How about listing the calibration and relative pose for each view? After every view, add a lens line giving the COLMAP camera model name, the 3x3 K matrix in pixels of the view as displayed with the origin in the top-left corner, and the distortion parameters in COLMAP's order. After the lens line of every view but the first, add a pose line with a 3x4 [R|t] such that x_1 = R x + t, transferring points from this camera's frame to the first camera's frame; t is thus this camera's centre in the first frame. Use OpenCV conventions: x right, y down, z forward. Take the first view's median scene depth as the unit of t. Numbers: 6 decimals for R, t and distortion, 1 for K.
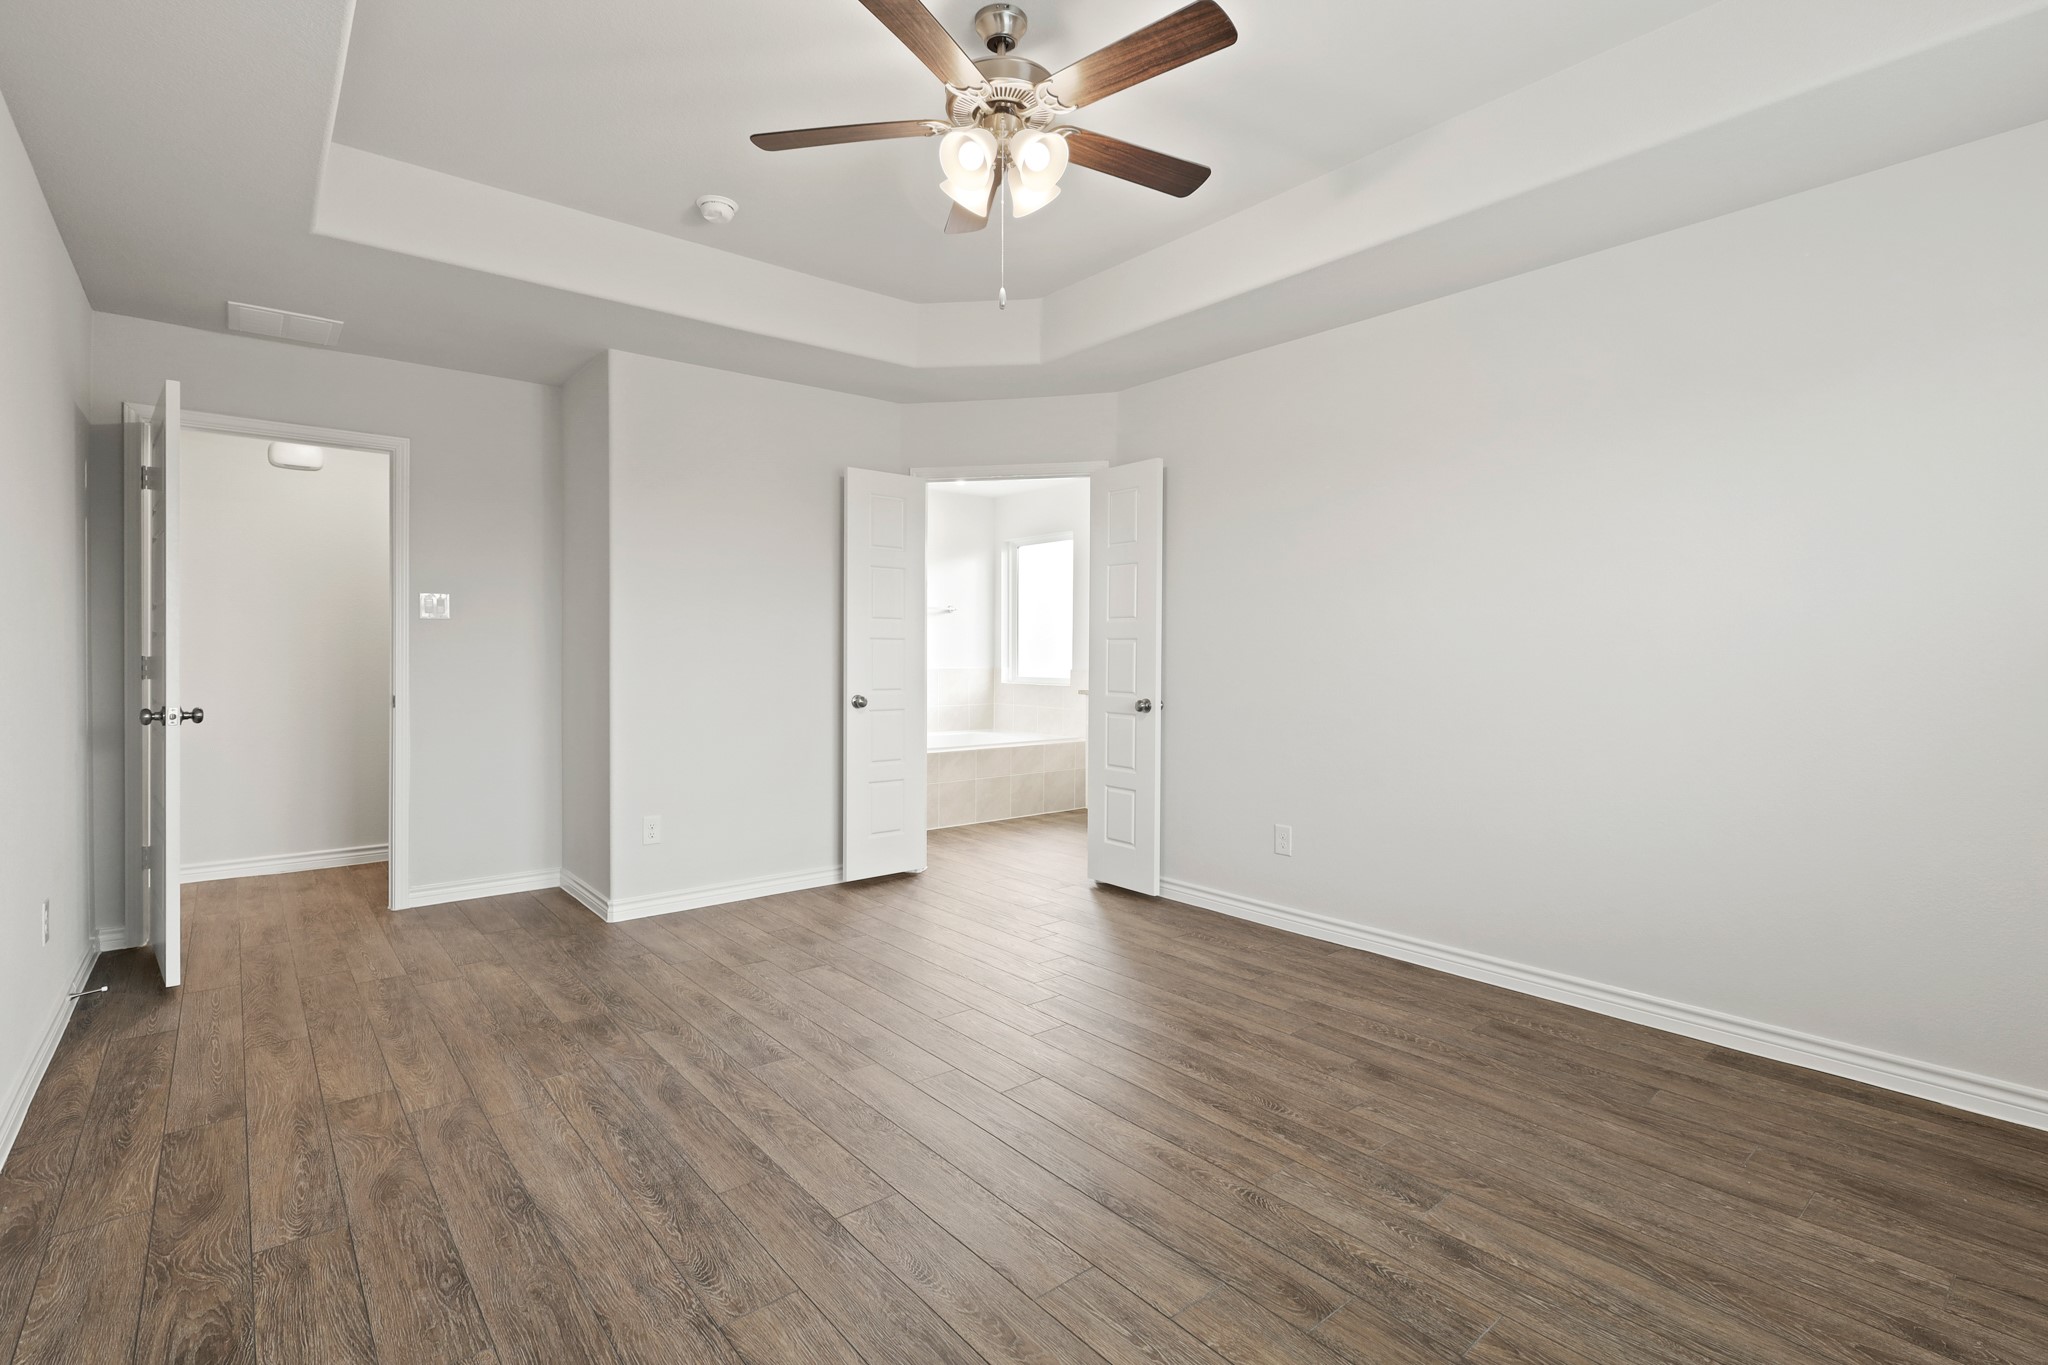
lens RADIAL K [[950.2, 0, 1025.4], [0, 950.2, 665.8], [0, 0, 1]] dist [-0.002258, 0.000070]
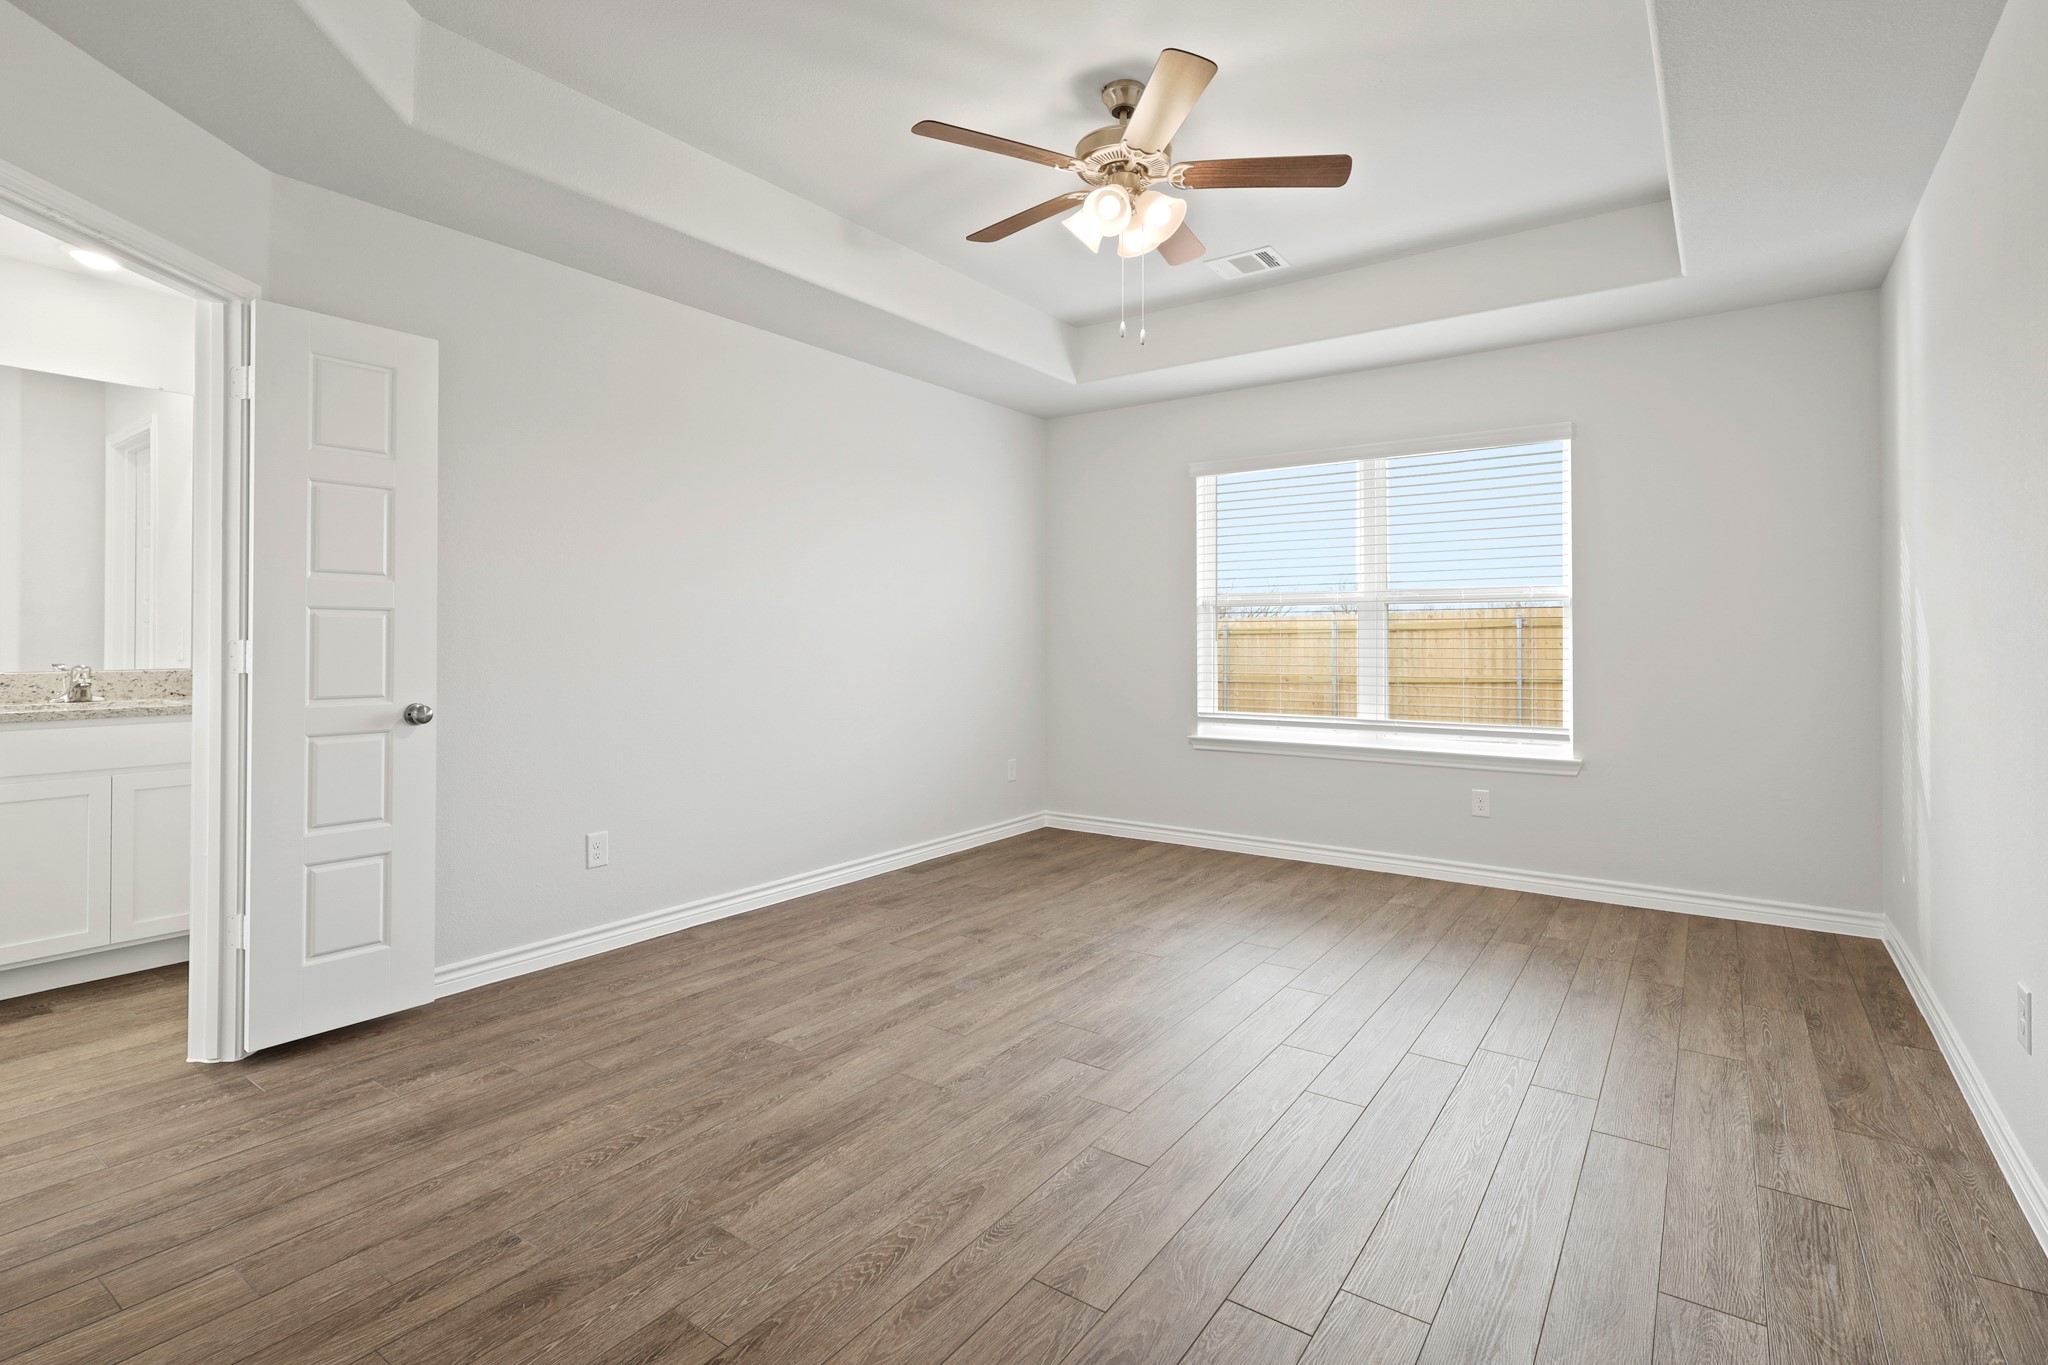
lens RADIAL K [[950.2, 0, 1037.6], [0, 950.2, 626.7], [0, 0, 1]] dist [-0.002258, 0.000070]
pose [[-0.254172, 0.009775, 0.967110, -0.787145], [0.010063, 0.999922, -0.007462, -0.009978], [-0.967107, 0.007836, -0.254250, 0.982772]]
